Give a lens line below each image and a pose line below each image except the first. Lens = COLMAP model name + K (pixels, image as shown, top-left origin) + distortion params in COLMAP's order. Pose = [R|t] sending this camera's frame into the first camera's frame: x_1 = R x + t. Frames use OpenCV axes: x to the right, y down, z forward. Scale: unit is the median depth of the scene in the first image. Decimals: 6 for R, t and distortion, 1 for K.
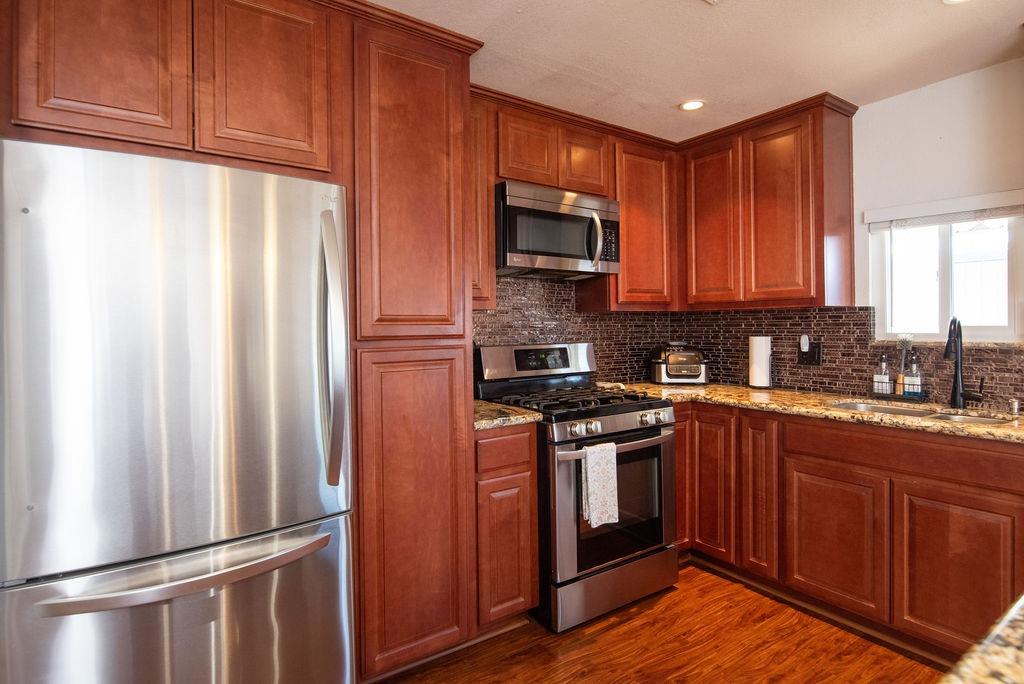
lens RADIAL K [[520.7, 0, 501.1], [0, 520.7, 326.3], [0, 0, 1]] dist [0.004008, -0.011992]
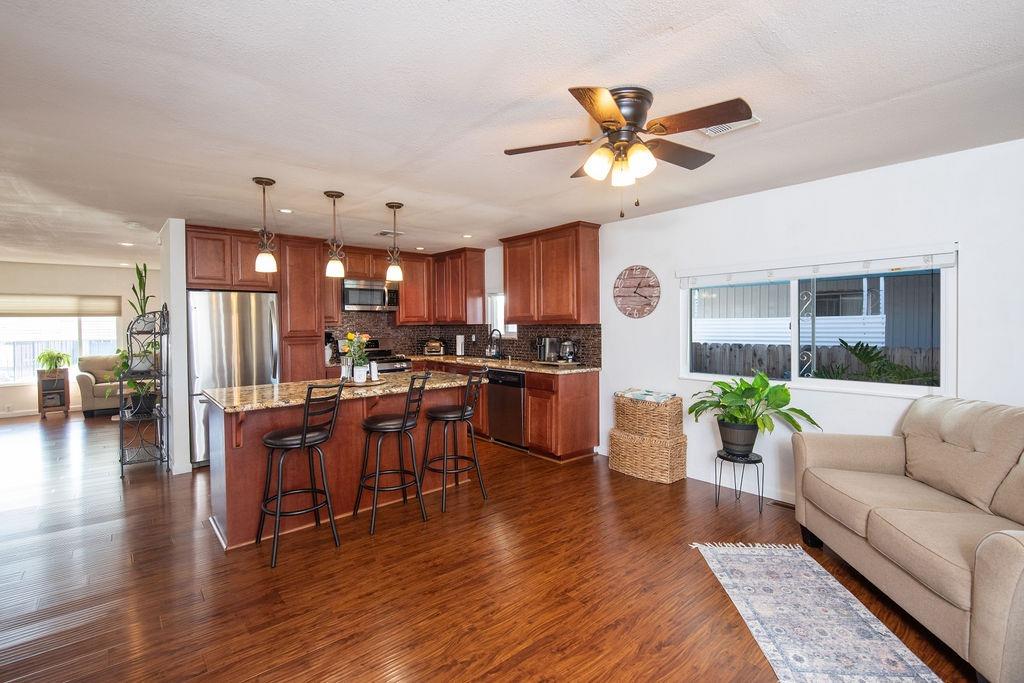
lens RADIAL K [[462.7, 0, 511.4], [0, 462.7, 334.7], [0, 0, 1]] dist [-0.001617, -0.000497]
pose [[0.993140, -0.003299, 0.116884, 0.579285], [0.000234, 0.999656, 0.026227, -0.049037], [-0.116931, -0.026020, 0.992799, -1.470706]]
